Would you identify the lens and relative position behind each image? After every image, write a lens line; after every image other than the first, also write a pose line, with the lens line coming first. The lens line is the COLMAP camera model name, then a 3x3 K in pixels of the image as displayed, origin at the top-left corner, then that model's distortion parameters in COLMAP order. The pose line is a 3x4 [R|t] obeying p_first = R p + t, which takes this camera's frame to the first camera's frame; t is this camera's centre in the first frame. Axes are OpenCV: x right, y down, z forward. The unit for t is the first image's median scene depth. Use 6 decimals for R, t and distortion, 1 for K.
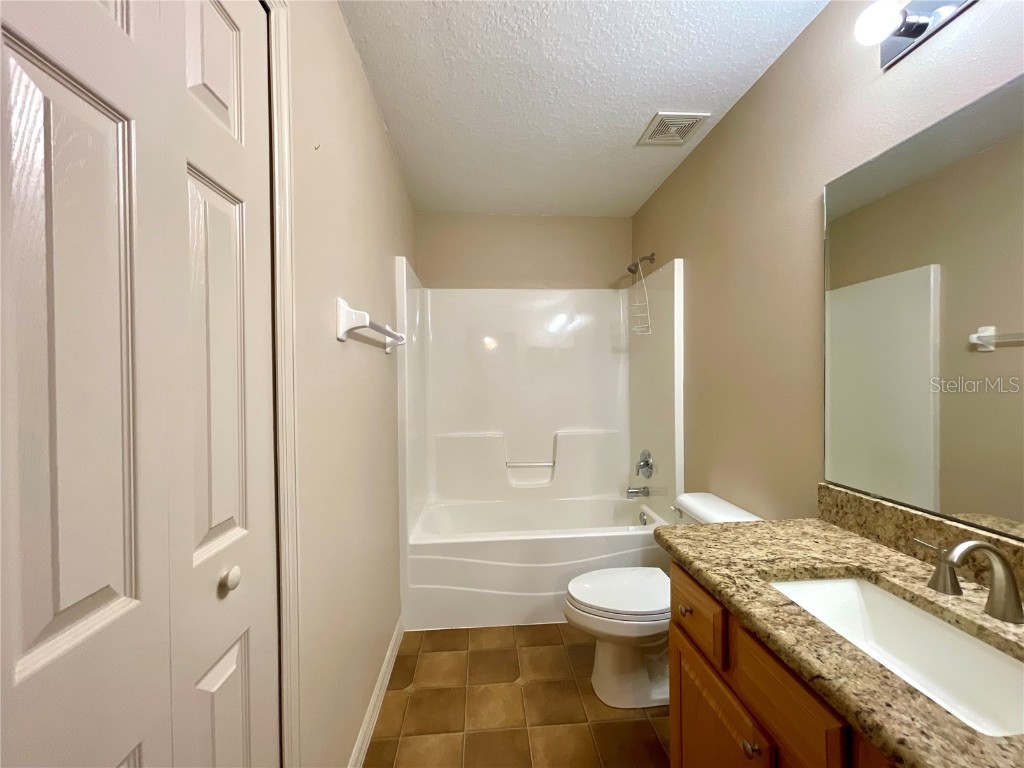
lens RADIAL K [[415.7, 0, 513.2], [0, 415.7, 386.4], [0, 0, 1]] dist [-0.001954, 0.000063]
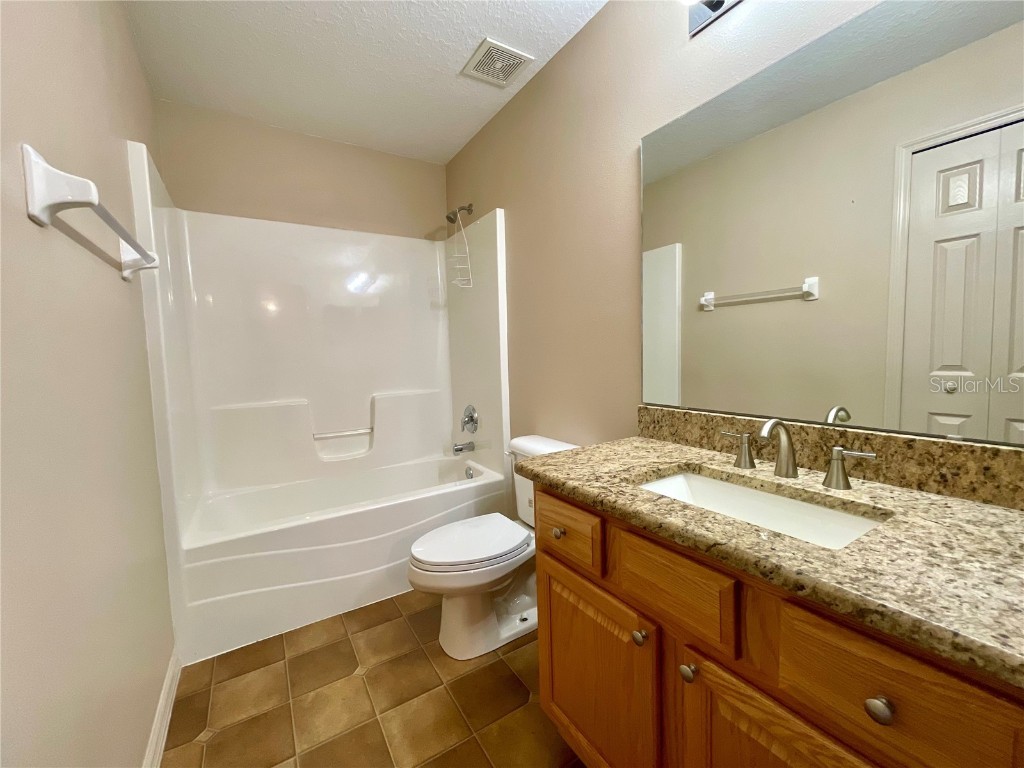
lens RADIAL K [[415.7, 0, 516.1], [0, 415.7, 385.0], [0, 0, 1]] dist [-0.001954, 0.000063]
pose [[0.881980, -0.050207, 0.468605, -0.073268], [0.025492, 0.997936, 0.058941, 0.073500], [-0.470597, -0.040039, 0.881439, 0.109179]]
